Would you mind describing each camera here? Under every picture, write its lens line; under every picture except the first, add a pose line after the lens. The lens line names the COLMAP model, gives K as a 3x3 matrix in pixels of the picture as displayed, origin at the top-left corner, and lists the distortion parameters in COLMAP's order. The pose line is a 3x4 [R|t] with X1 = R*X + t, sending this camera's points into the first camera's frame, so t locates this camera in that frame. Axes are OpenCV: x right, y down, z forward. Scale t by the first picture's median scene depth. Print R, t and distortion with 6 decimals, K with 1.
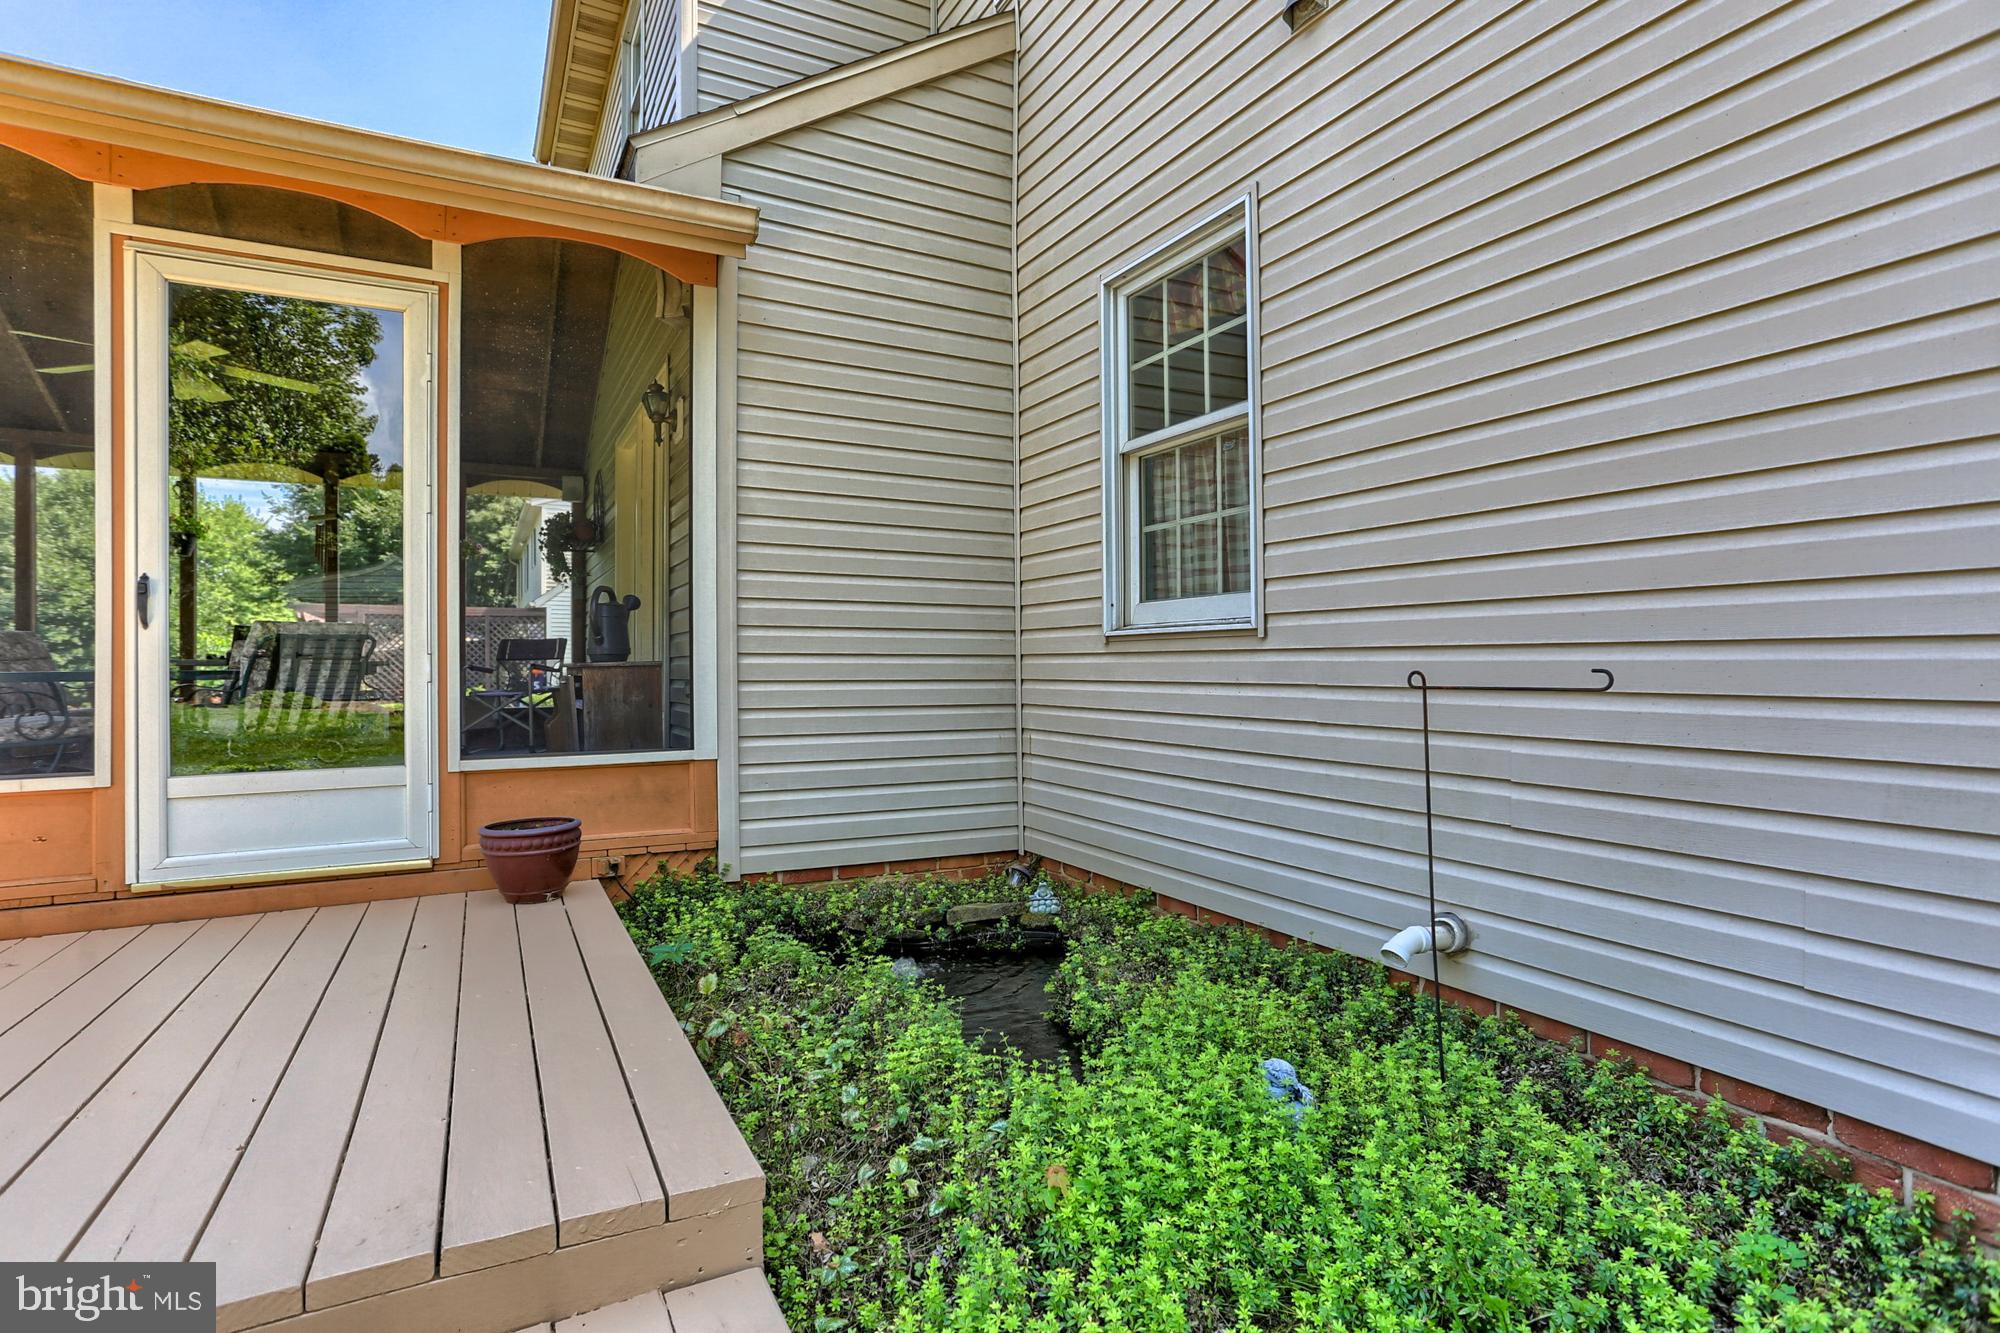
lens RADIAL K [[1002.3, 0, 1000.0], [0, 1002.3, 666.5], [0, 0, 1]] dist [-0.000130, -0.000080]
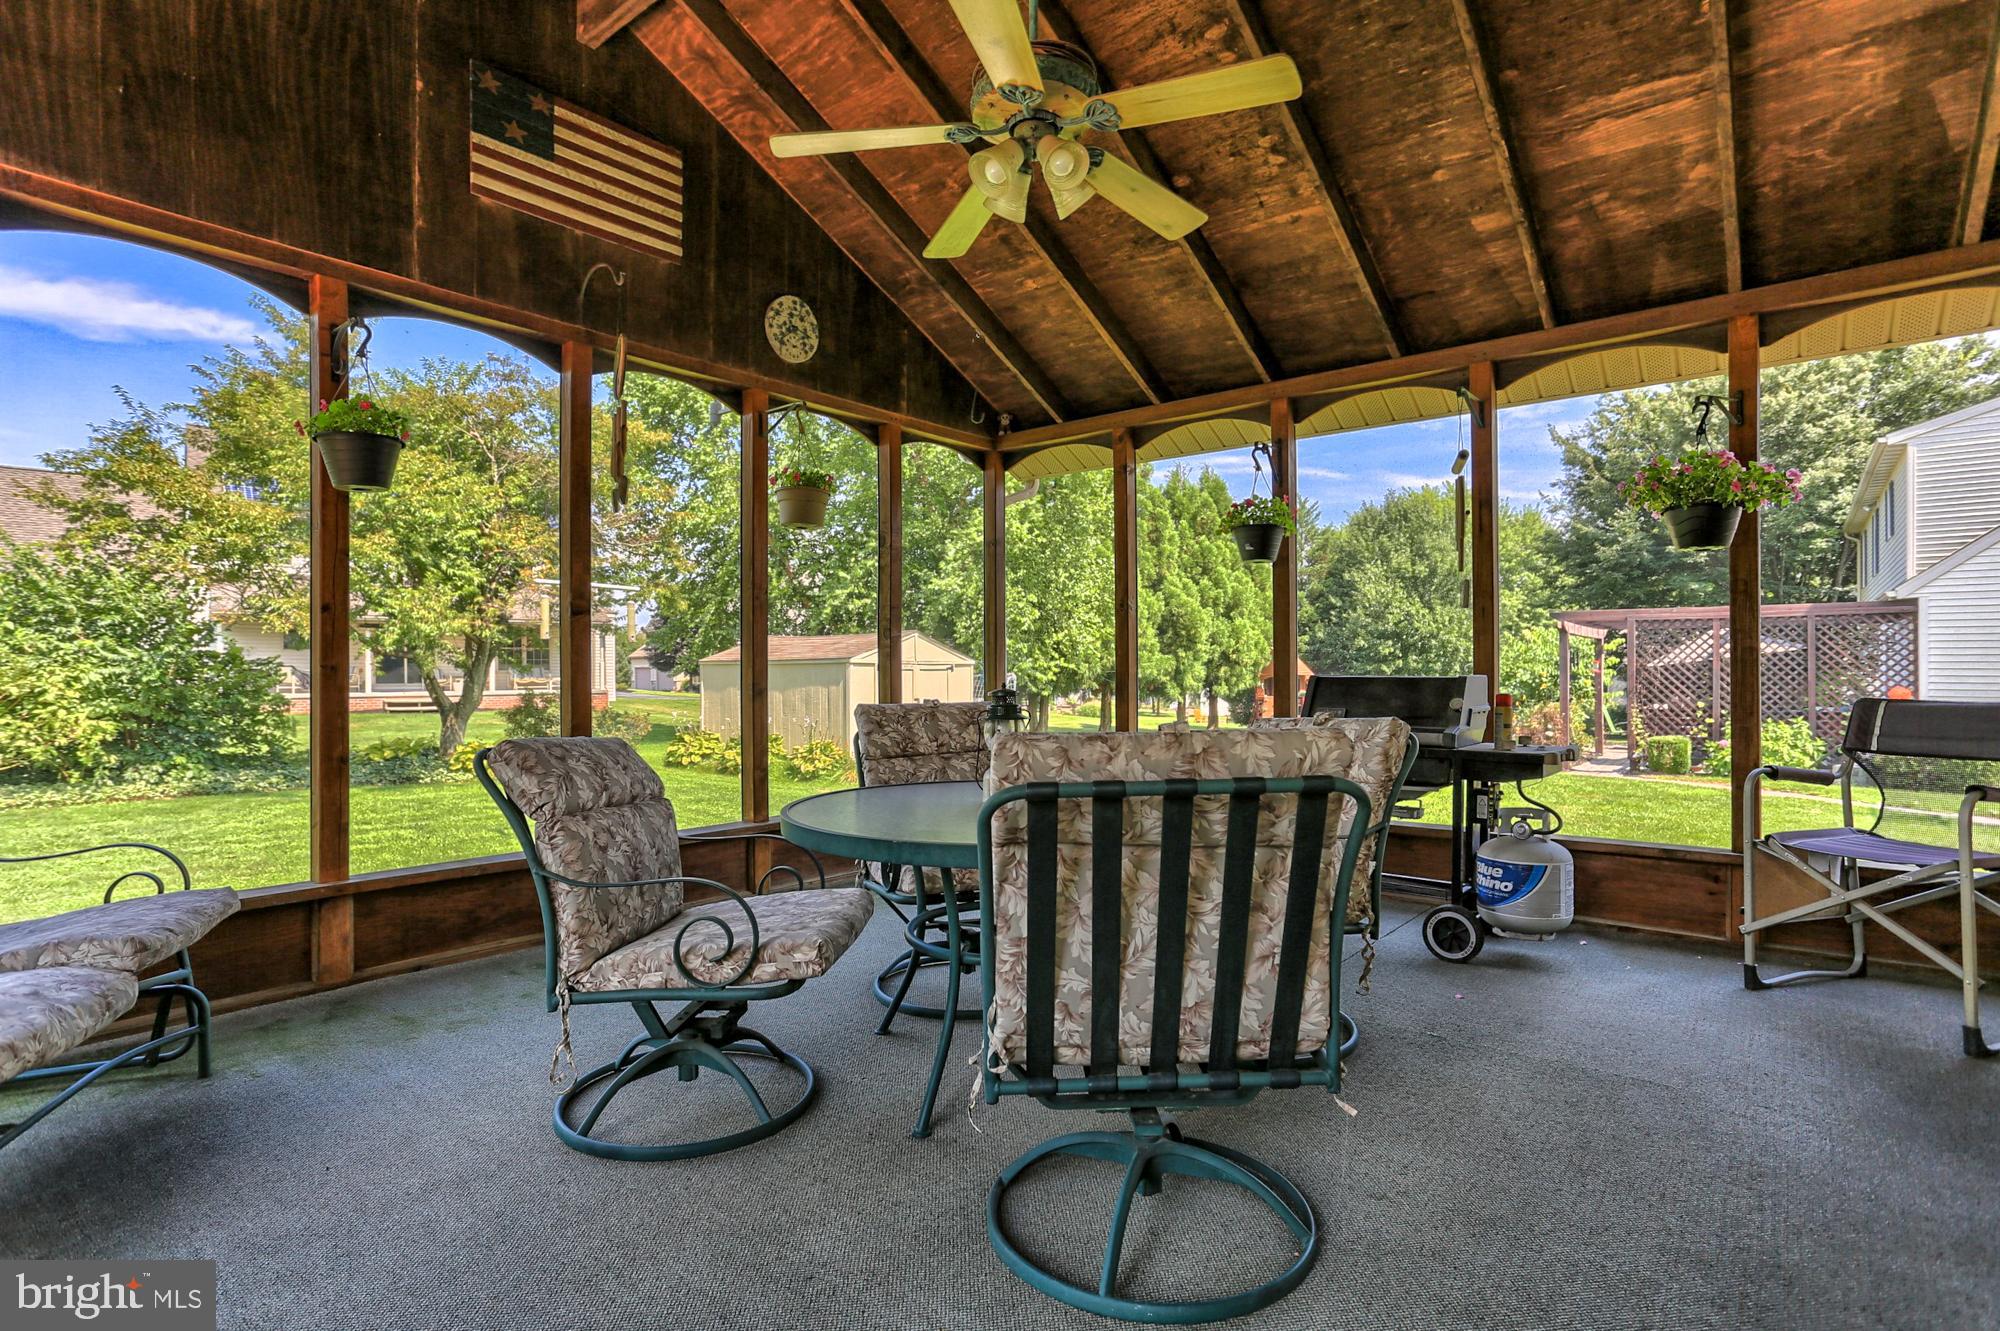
lens RADIAL K [[1029.7, 0, 1000.0], [0, 1029.7, 665.5], [0, 0, 1]] dist [-0.000507, 0.000153]
pose [[0.415703, -0.003136, -0.909495, -0.077162], [0.001589, 0.999995, -0.002722, -0.011679], [0.909499, -0.000314, 0.415706, 0.149875]]
